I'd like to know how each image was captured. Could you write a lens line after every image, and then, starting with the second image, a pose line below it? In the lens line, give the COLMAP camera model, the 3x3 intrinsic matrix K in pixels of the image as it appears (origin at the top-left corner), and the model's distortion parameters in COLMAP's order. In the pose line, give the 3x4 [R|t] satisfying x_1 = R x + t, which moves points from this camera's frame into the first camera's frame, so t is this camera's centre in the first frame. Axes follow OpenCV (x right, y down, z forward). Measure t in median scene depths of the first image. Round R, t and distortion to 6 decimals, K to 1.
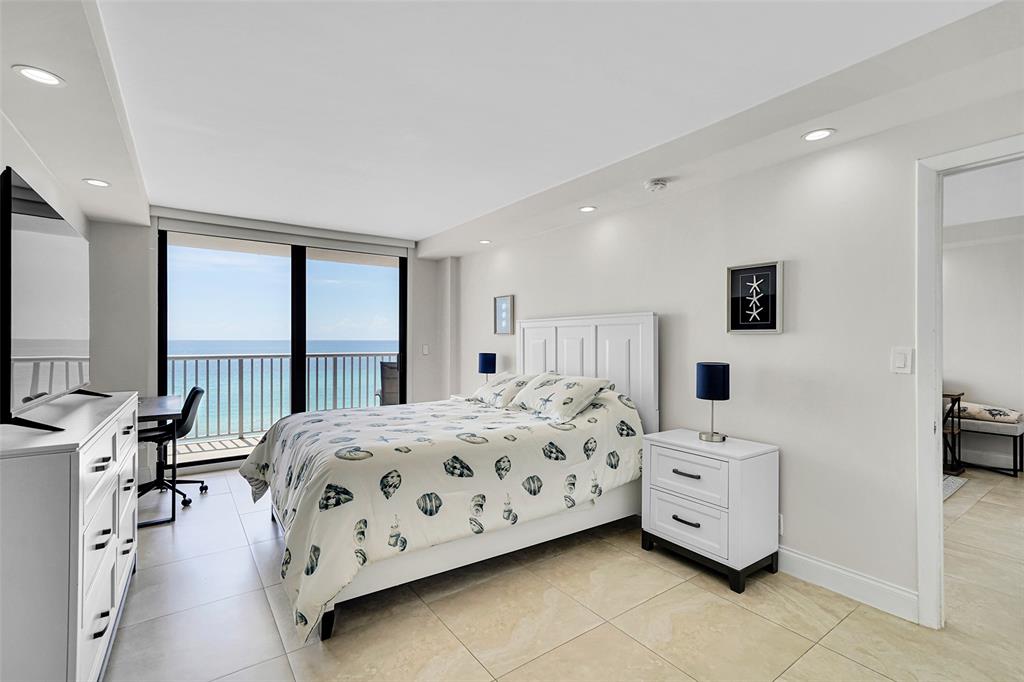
lens RADIAL K [[455.3, 0, 513.9], [0, 455.3, 336.4], [0, 0, 1]] dist [0.007256, 0.000123]
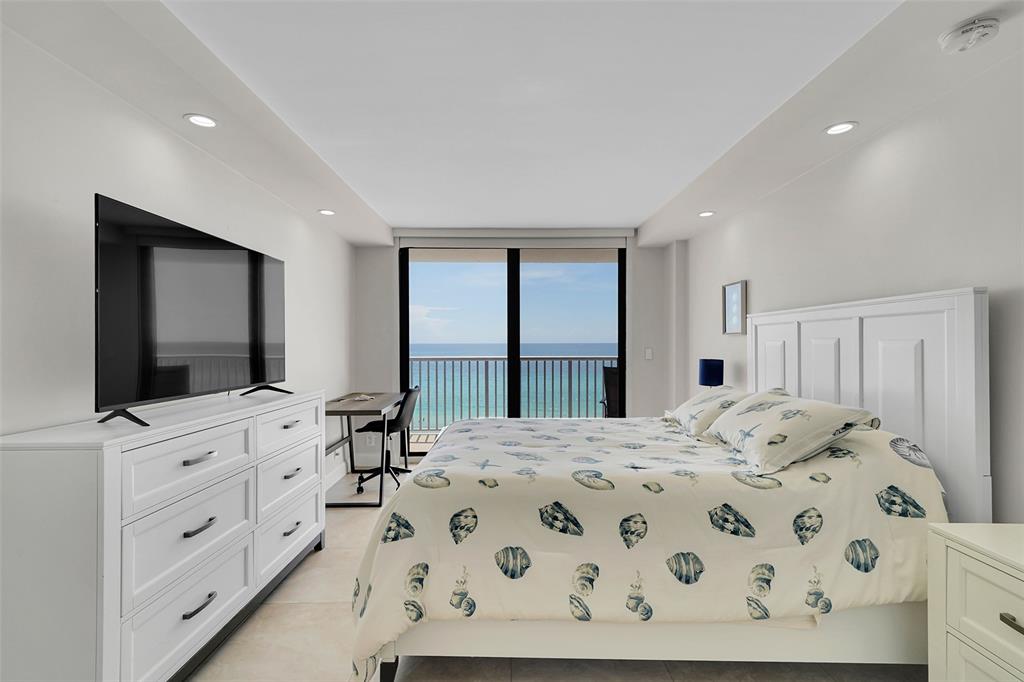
lens RADIAL K [[465.7, 0, 515.6], [0, 465.7, 341.8], [0, 0, 1]] dist [0.008716, 0.000717]
pose [[0.825138, -0.005713, -0.564902, 0.180974], [0.009078, 0.999954, 0.003148, 0.003002], [0.564858, -0.007725, 0.825152, 0.266695]]
